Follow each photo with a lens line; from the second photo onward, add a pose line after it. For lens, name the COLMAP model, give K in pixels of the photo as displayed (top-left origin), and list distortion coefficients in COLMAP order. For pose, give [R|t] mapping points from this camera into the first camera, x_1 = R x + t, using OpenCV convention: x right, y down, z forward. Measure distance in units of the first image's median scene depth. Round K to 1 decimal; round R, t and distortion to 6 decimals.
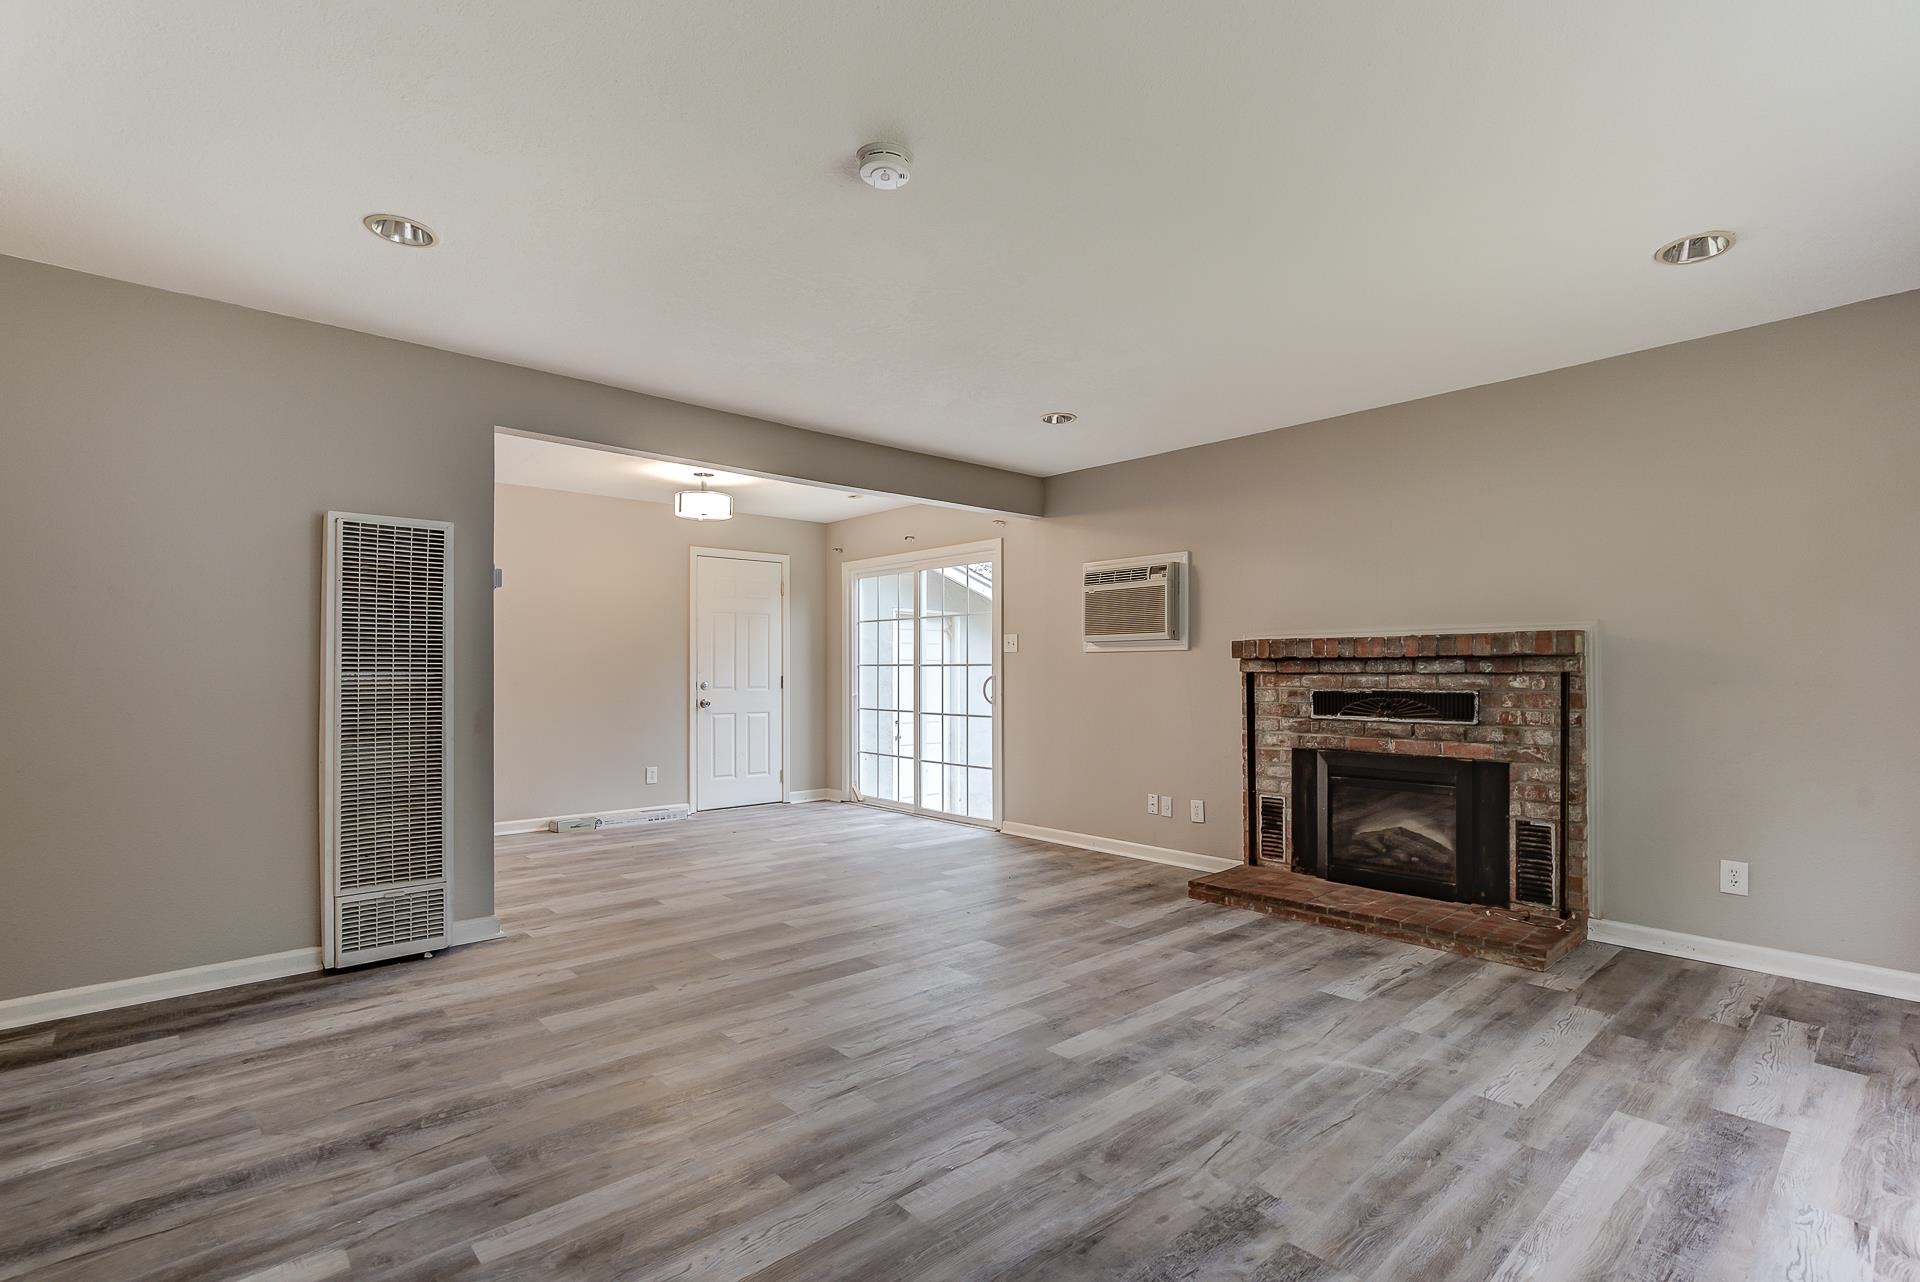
lens RADIAL K [[883.7, 0, 962.5], [0, 883.7, 672.1], [0, 0, 1]] dist [-0.000588, 0.000210]
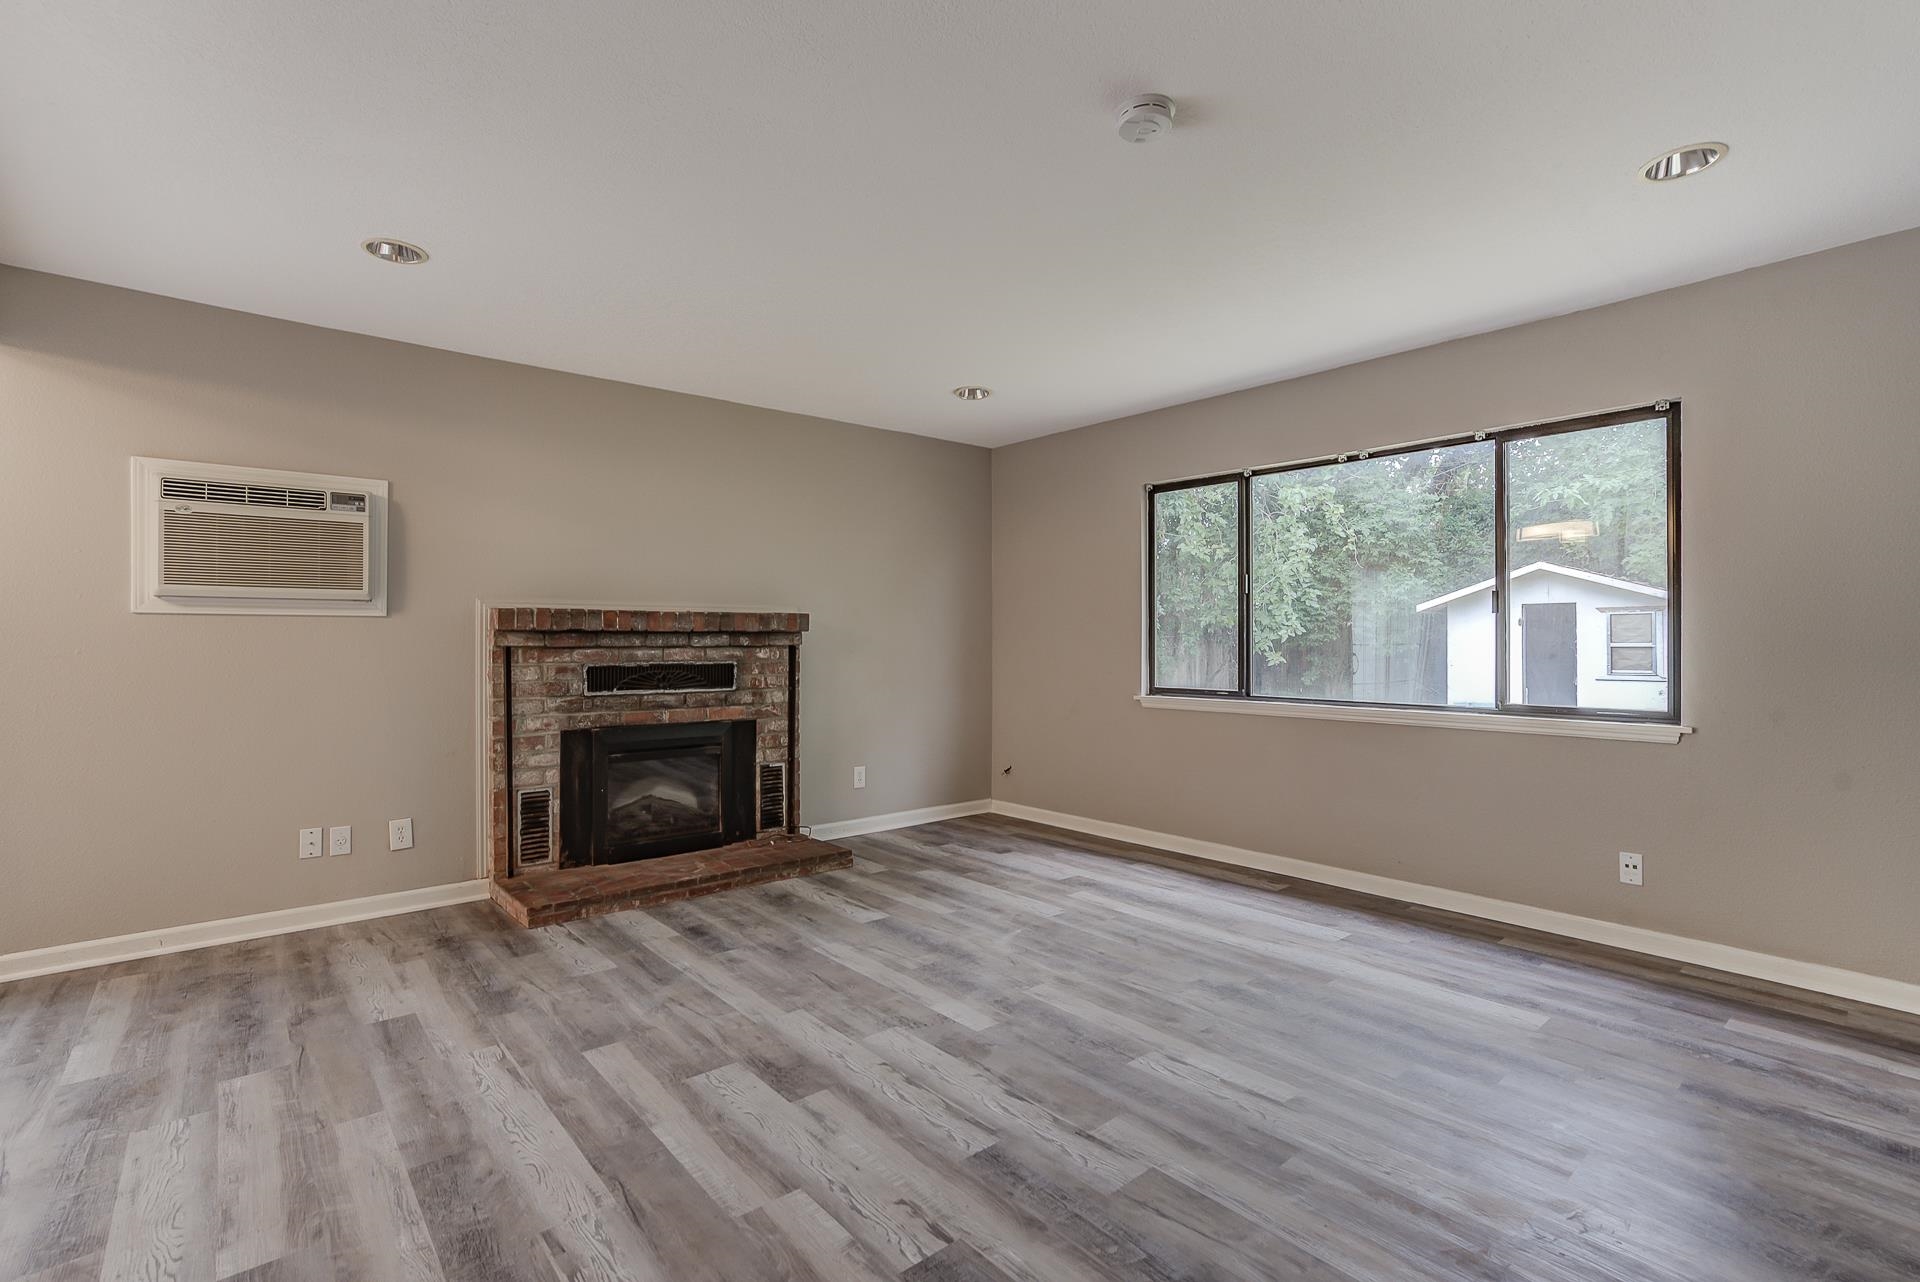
lens RADIAL K [[899.6, 0, 960.0], [0, 899.6, 641.0], [0, 0, 1]] dist [-0.033585, 0.000210]
pose [[0.037183, 0.003350, 0.999303, -0.585655], [0.002503, 0.999991, -0.003445, -0.001071], [-0.999305, 0.002630, 0.037174, 0.640981]]
